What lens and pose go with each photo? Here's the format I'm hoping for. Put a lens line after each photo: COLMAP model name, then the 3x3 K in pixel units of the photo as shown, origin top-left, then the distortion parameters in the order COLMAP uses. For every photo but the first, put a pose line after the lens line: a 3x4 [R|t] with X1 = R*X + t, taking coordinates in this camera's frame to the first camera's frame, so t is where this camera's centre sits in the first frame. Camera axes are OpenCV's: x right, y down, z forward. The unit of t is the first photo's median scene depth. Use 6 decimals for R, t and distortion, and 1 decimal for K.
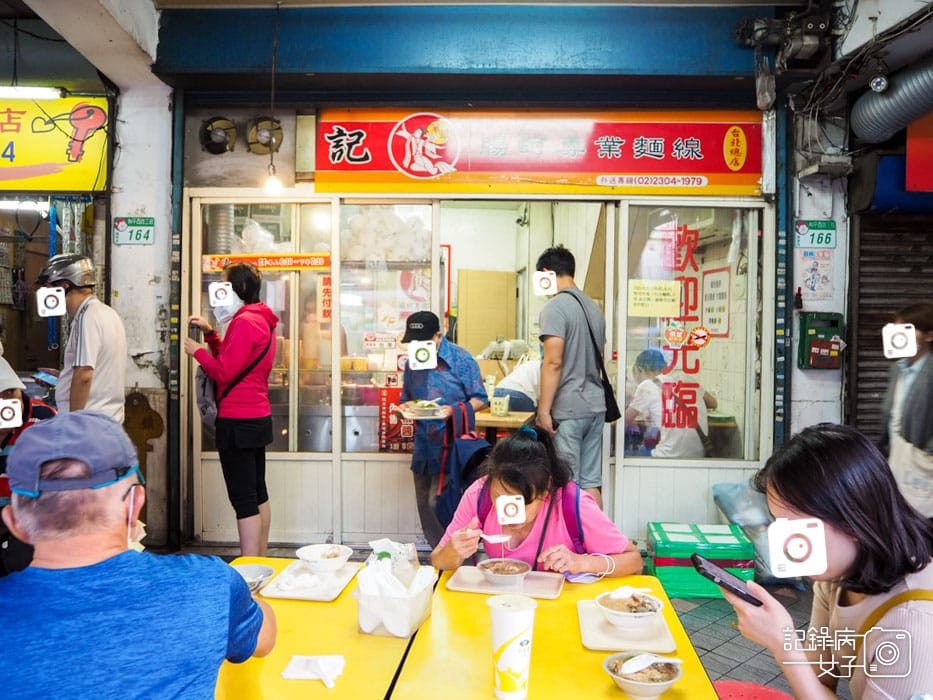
lens RADIAL K [[781.1, 0, 466.8], [0, 781.1, 350.2], [0, 0, 1]] dist [-0.049194, 0.006167]
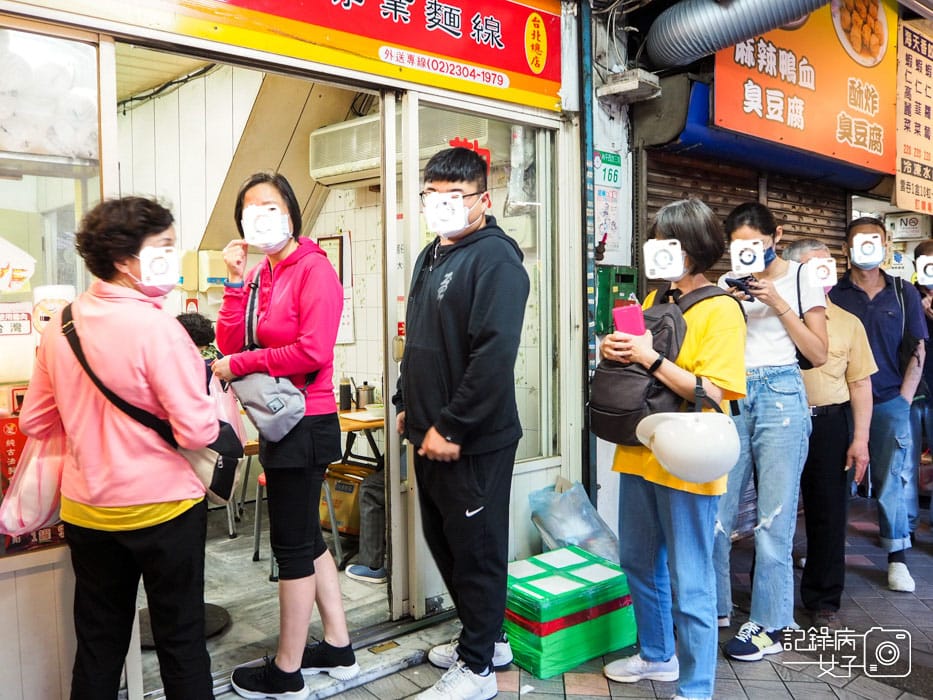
lens RADIAL K [[781.1, 0, 462.6], [0, 781.1, 346.6], [0, 0, 1]] dist [-0.049194, 0.006167]
pose [[0.742901, -0.057838, 0.666898, -0.214161], [0.034900, 0.998252, 0.047698, -0.007910], [-0.668491, -0.012160, 0.743620, 0.480743]]
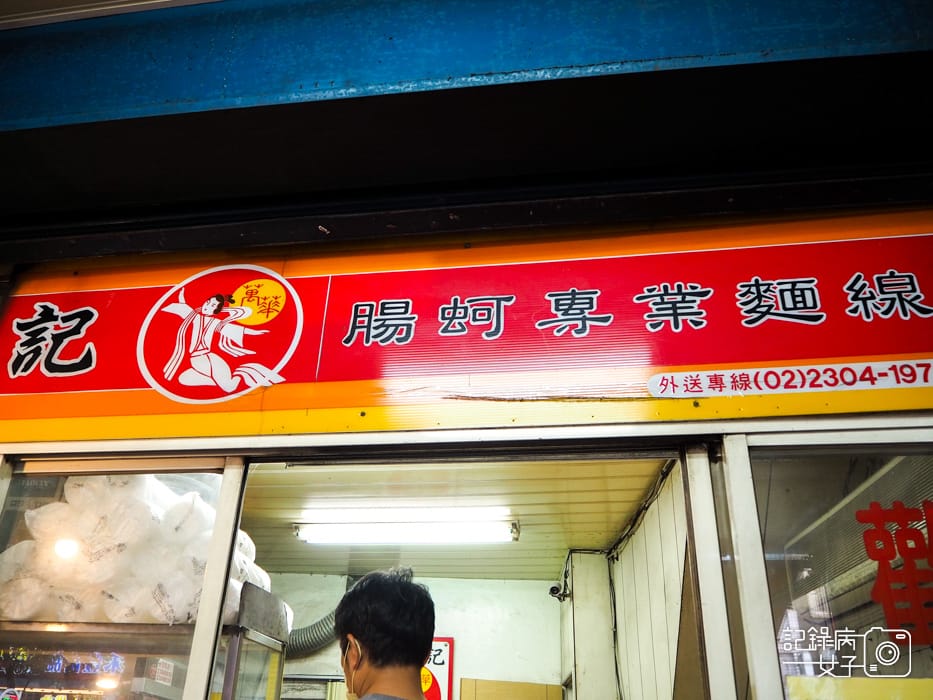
lens RADIAL K [[781.1, 0, 465.1], [0, 781.1, 348.6], [0, 0, 1]] dist [-0.049194, 0.006167]
pose [[0.993729, -0.040730, -0.104138, 0.119177], [-0.016414, 0.868083, -0.496147, -0.050113], [0.110608, 0.494745, 0.861971, 0.660849]]
